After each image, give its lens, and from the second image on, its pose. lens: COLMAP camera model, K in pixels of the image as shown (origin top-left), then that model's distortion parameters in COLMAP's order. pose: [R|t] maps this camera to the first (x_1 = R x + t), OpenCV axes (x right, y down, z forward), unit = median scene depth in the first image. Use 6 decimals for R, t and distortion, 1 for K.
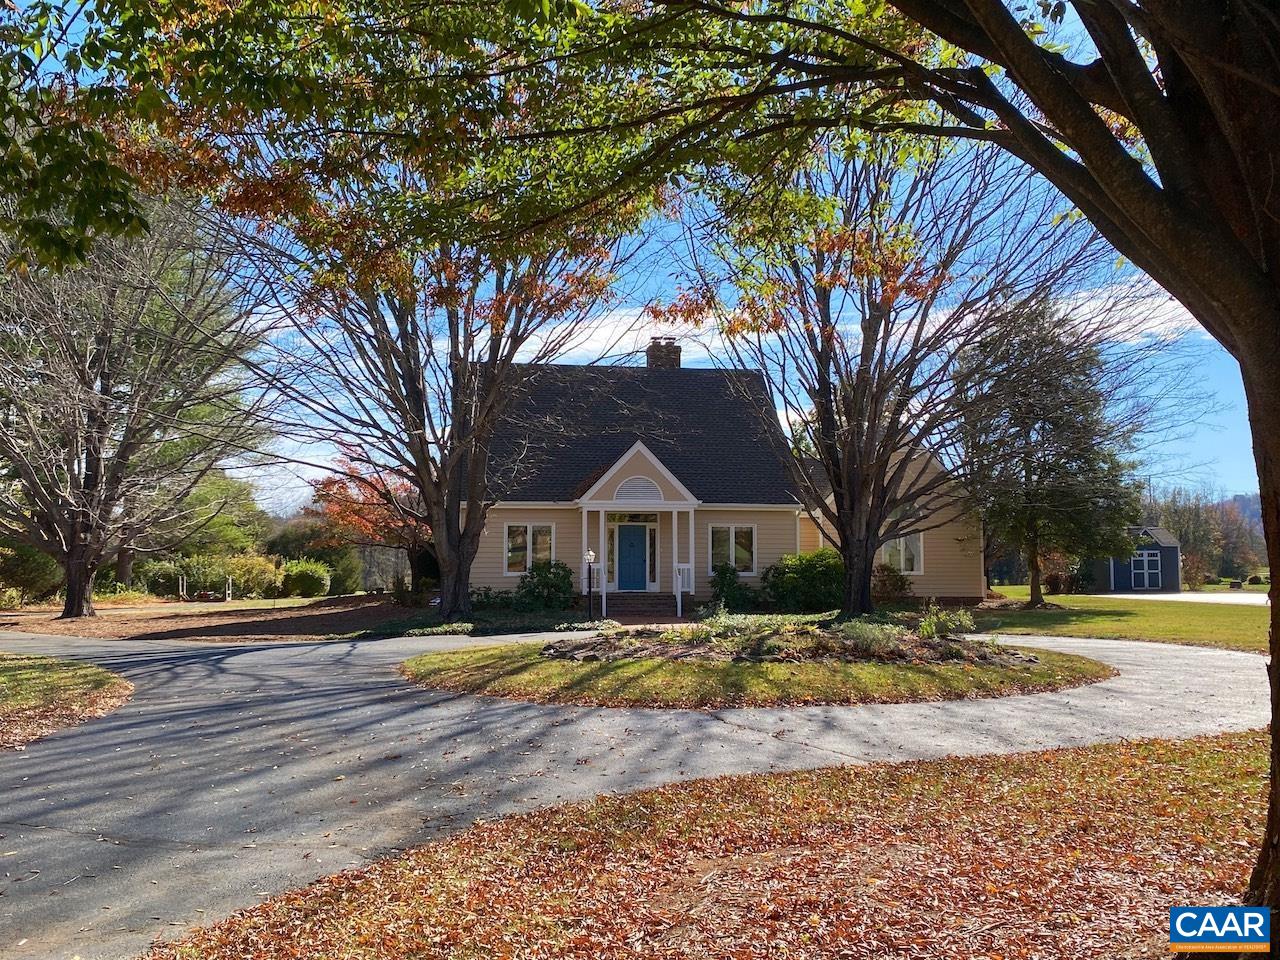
lens RADIAL K [[1087.2, 0, 640.5], [0, 1087.2, 482.0], [0, 0, 1]] dist [0.003036, 0.001567]
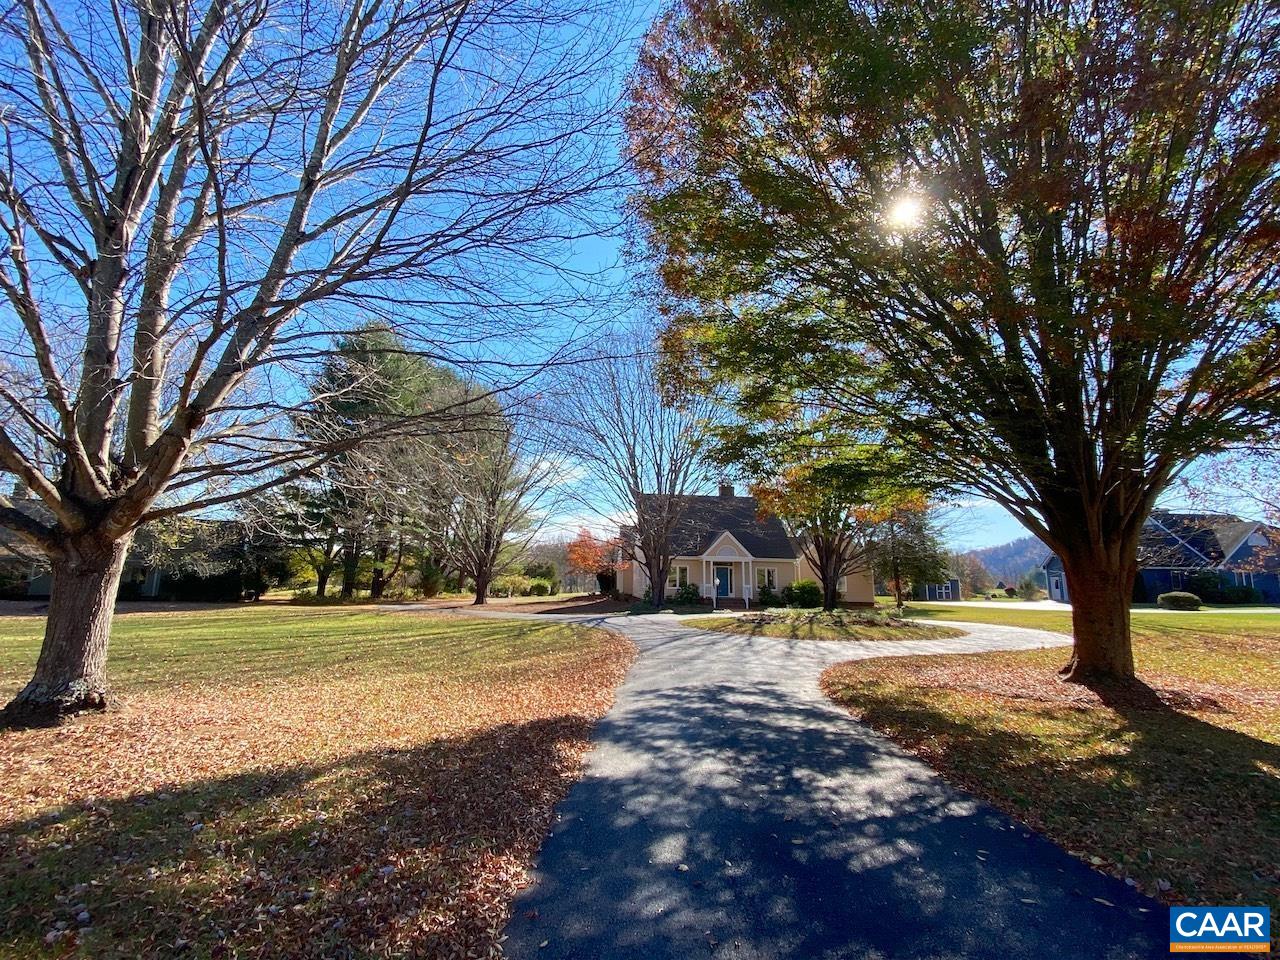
lens RADIAL K [[554.3, 0, 638.6], [0, 554.3, 476.7], [0, 0, 1]] dist [-0.000843, -0.000056]
pose [[0.999309, 0.010465, -0.035667, -0.146784], [-0.014316, 0.993887, -0.109472, -0.019543], [0.034303, 0.109907, 0.993350, -0.187745]]
